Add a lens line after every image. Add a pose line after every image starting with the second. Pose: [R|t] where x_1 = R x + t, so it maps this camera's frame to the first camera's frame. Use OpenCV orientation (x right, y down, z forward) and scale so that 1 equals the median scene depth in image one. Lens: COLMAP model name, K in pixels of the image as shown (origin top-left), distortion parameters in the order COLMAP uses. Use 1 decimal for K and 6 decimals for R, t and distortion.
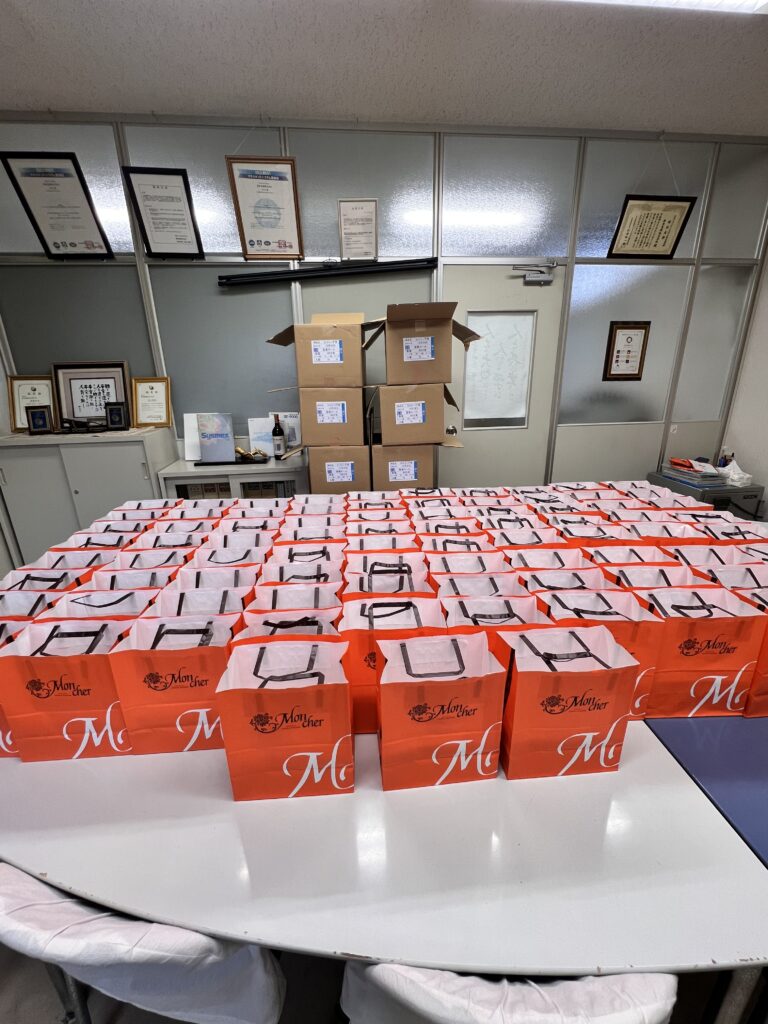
lens RADIAL K [[421.1, 0, 382.1], [0, 421.1, 519.8], [0, 0, 1]] dist [0.000612, 0.000107]
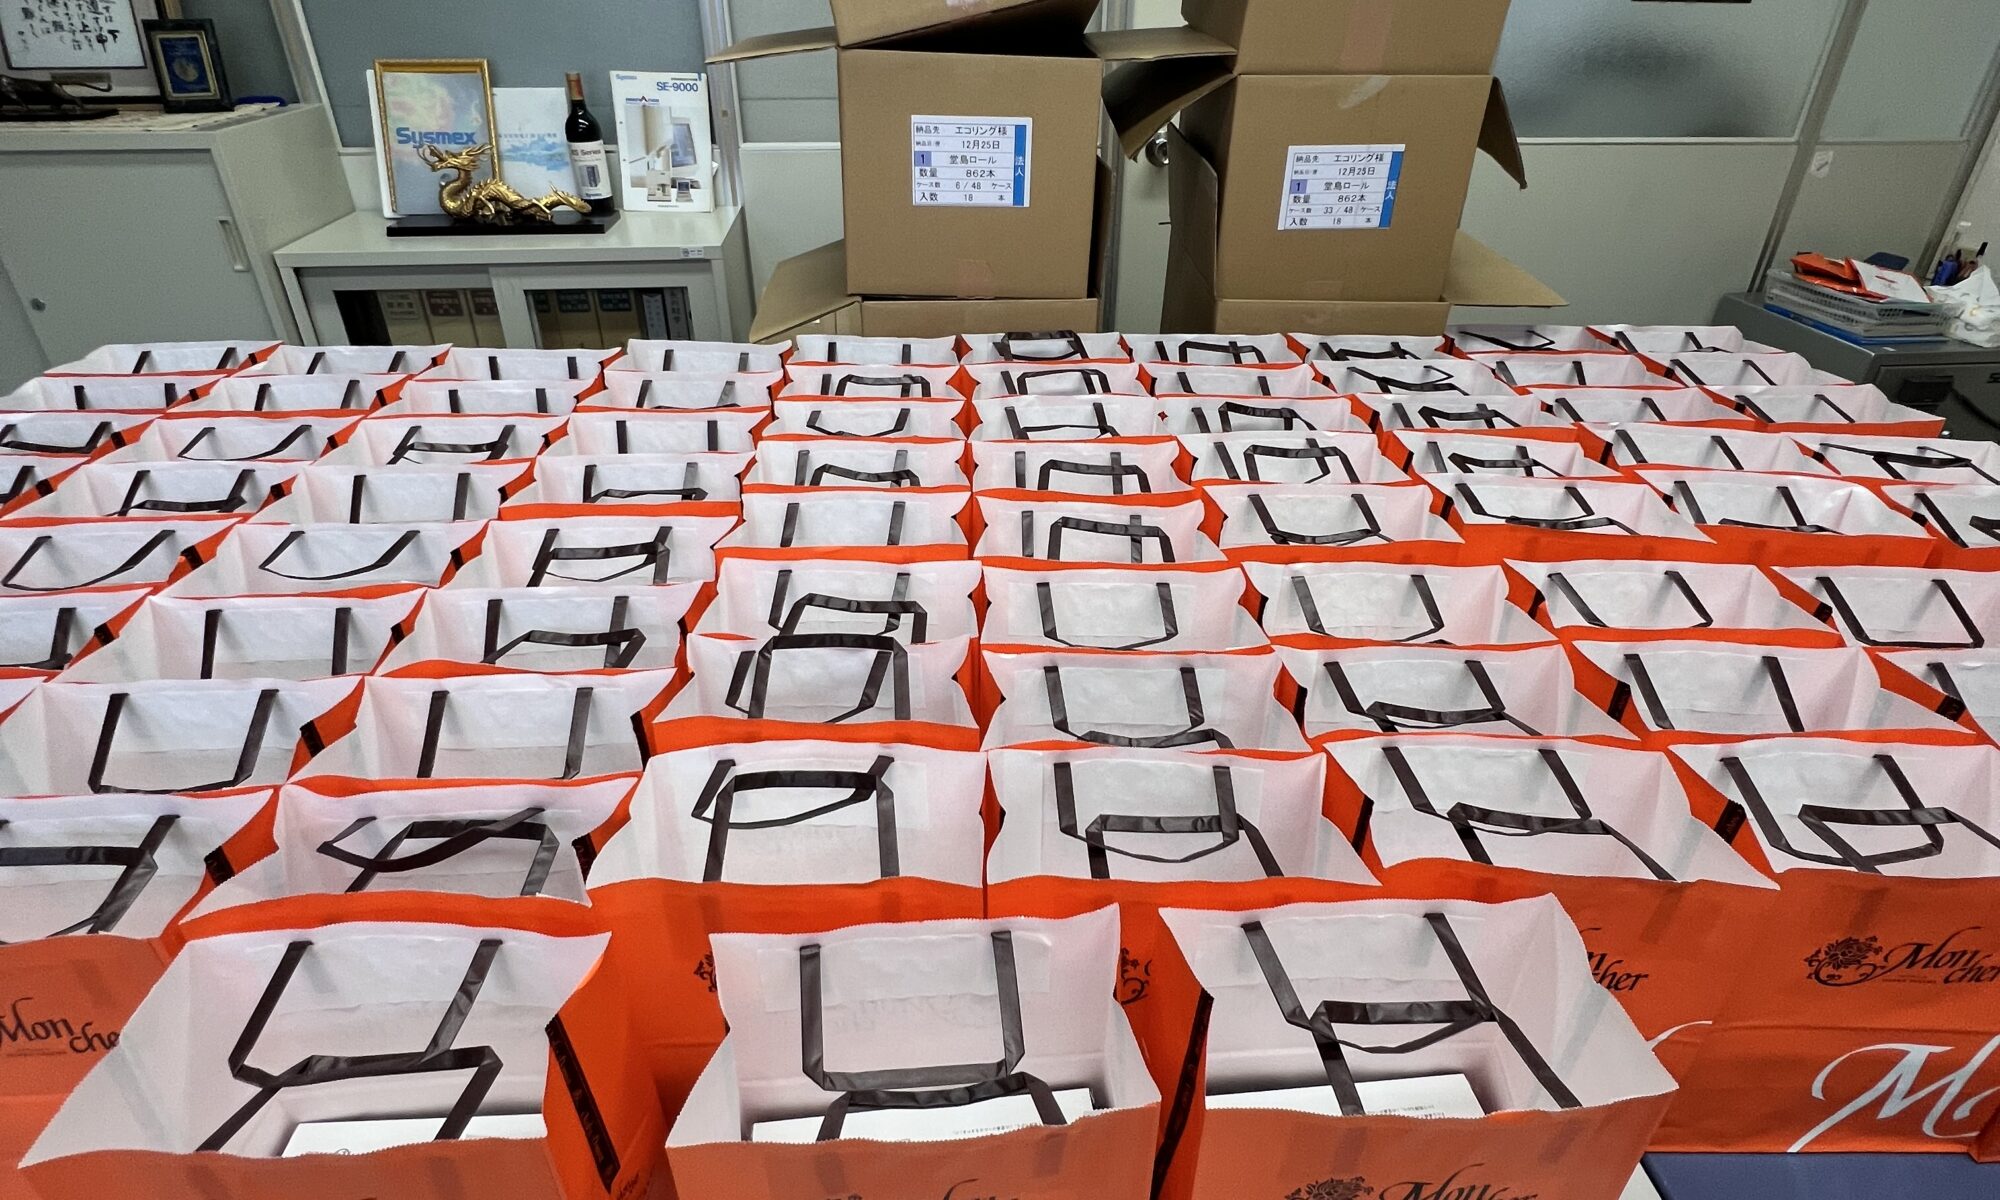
lens RADIAL K [[1043.7, 0, 1000.0], [0, 1043.7, 600.0], [0, 0, 1]] dist [0.000545, 0.000328]
pose [[0.999504, 0.031450, -0.001564, 0.100928], [-0.030526, 0.979916, 0.197059, -0.038395], [0.007731, -0.196913, 0.980390, 0.231708]]
